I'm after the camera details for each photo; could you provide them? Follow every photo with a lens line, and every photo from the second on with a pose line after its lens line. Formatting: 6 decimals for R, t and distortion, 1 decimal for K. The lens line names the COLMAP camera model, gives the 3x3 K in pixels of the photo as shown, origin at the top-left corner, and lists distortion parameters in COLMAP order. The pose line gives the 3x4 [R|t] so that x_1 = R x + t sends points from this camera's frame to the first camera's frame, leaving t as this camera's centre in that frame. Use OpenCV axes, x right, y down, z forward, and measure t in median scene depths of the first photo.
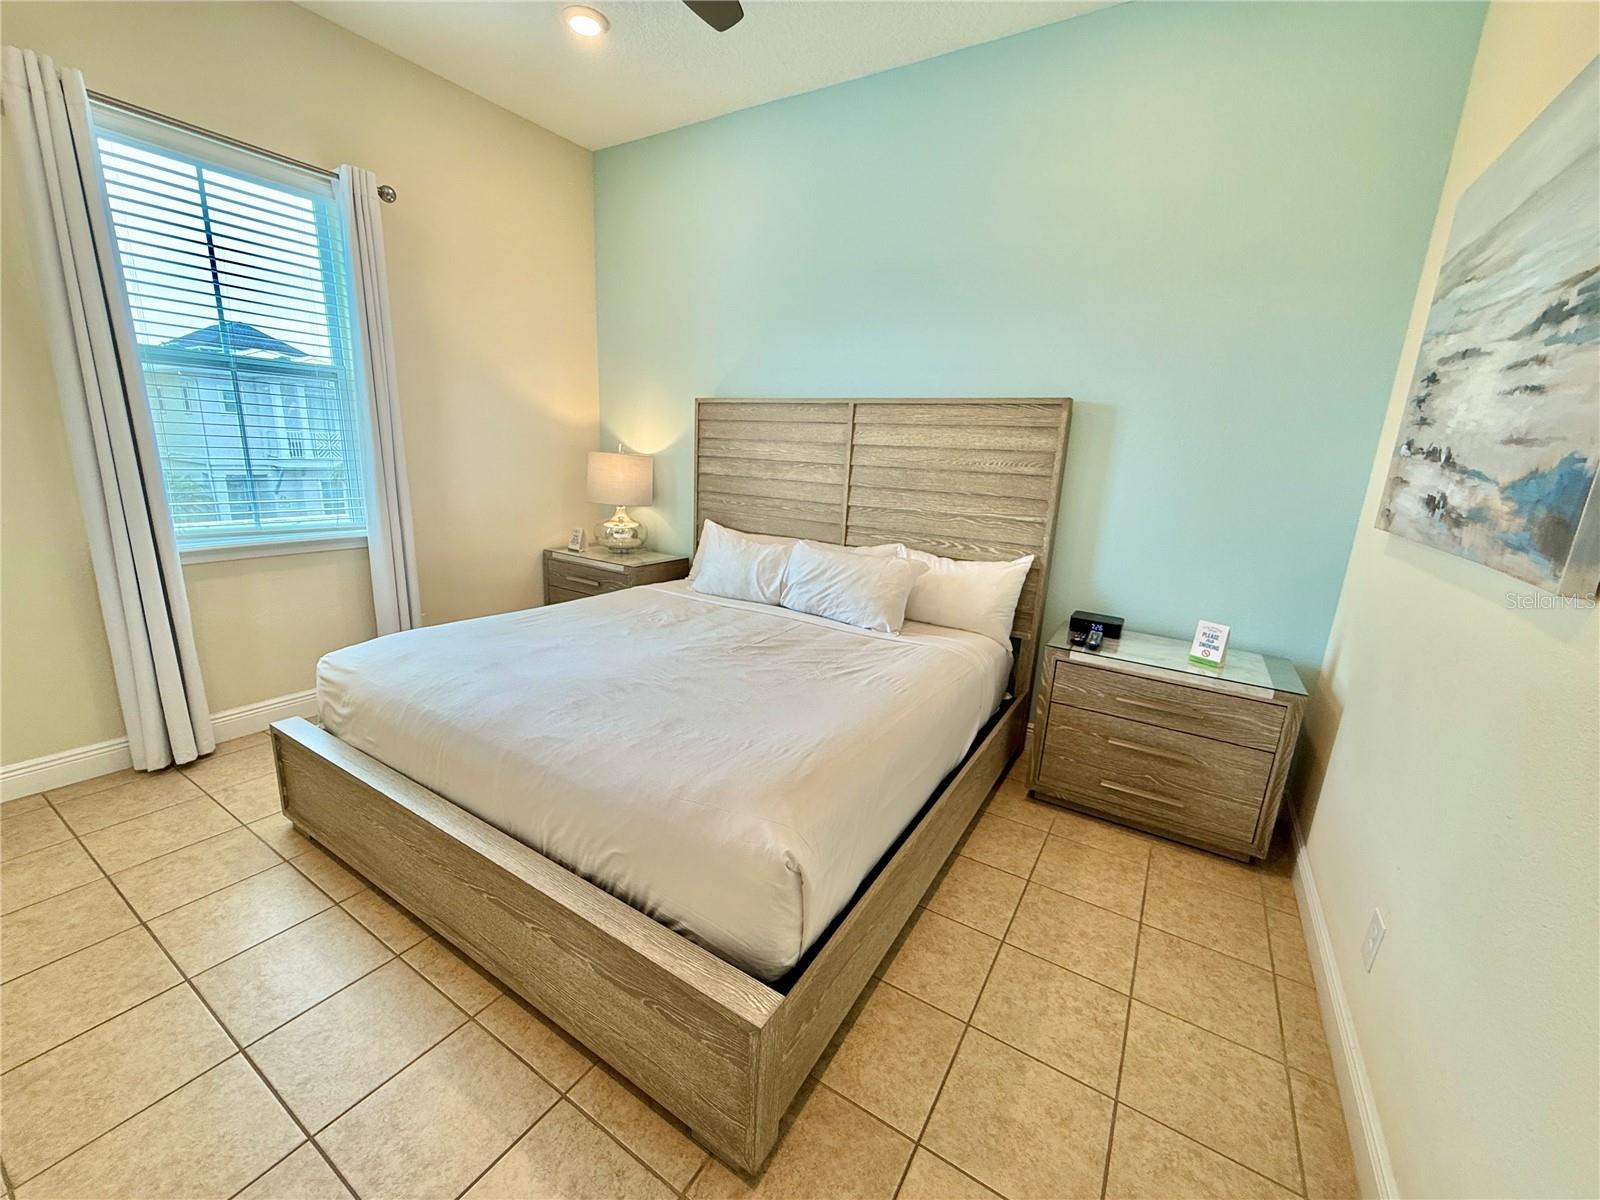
lens RADIAL K [[639.5, 0, 794.0], [0, 639.5, 600.8], [0, 0, 1]] dist [0.000109, -0.000178]
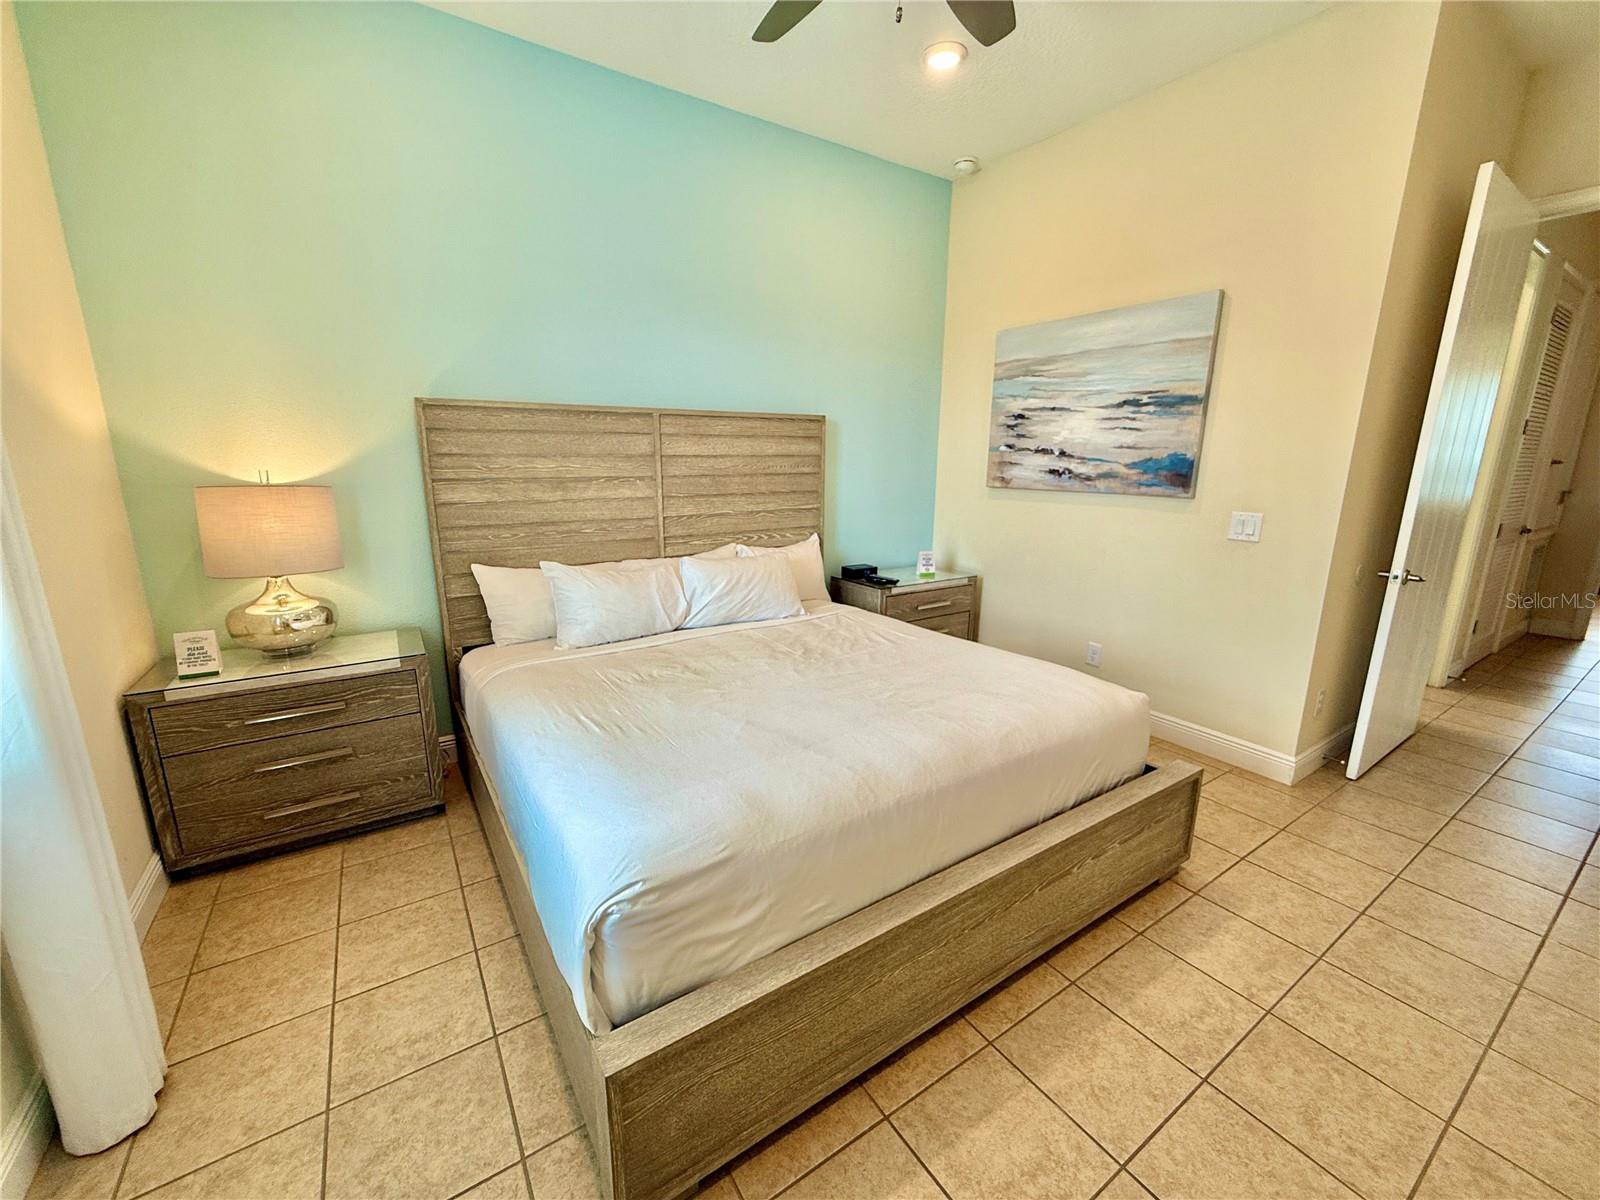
lens RADIAL K [[639.5, 0, 794.0], [0, 639.5, 600.8], [0, 0, 1]] dist [0.000109, -0.000178]
pose [[0.413851, -0.244363, 0.876934, -0.812031], [0.228573, 0.960333, 0.159732, -0.152742], [-0.881182, 0.134338, 0.453290, 0.440167]]
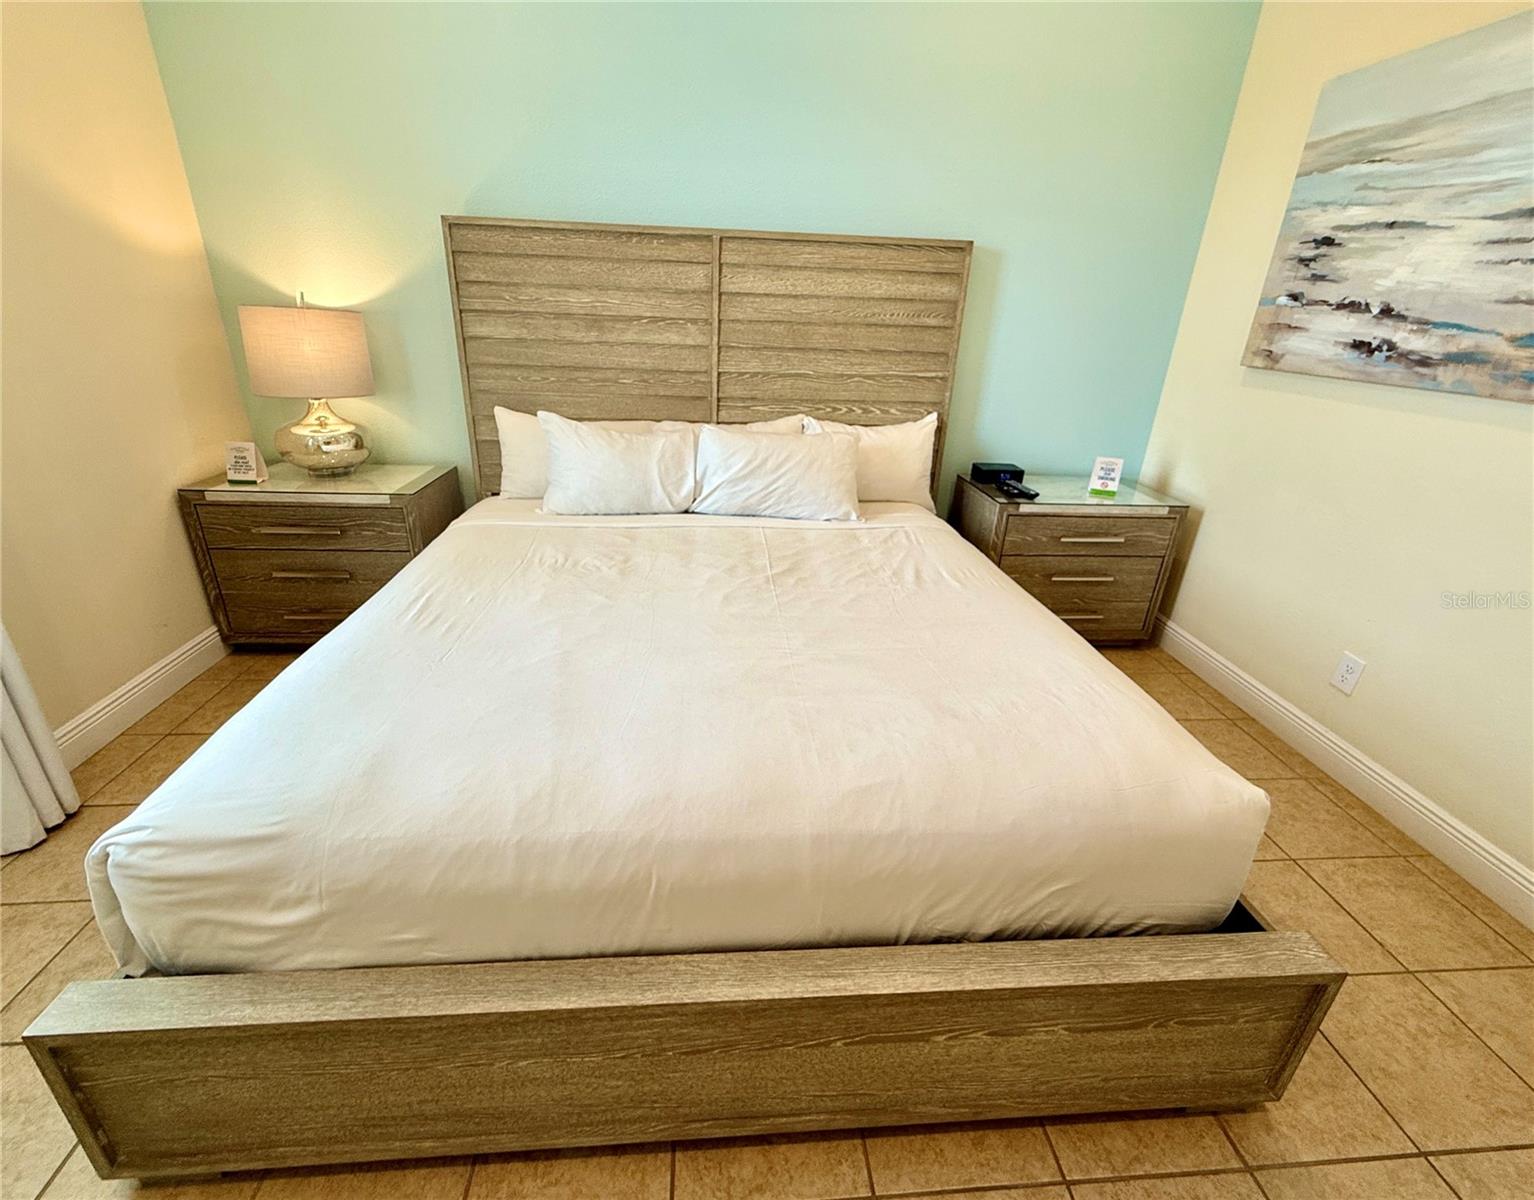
lens RADIAL K [[670.5, 0, 760.8], [0, 670.5, 576.0], [0, 0, 1]] dist [-0.001167, 0.000394]
pose [[0.800905, -0.242895, 0.547315, -0.442313], [0.139404, 0.964552, 0.224068, -0.093445], [-0.582338, -0.103159, 0.806375, 0.294368]]
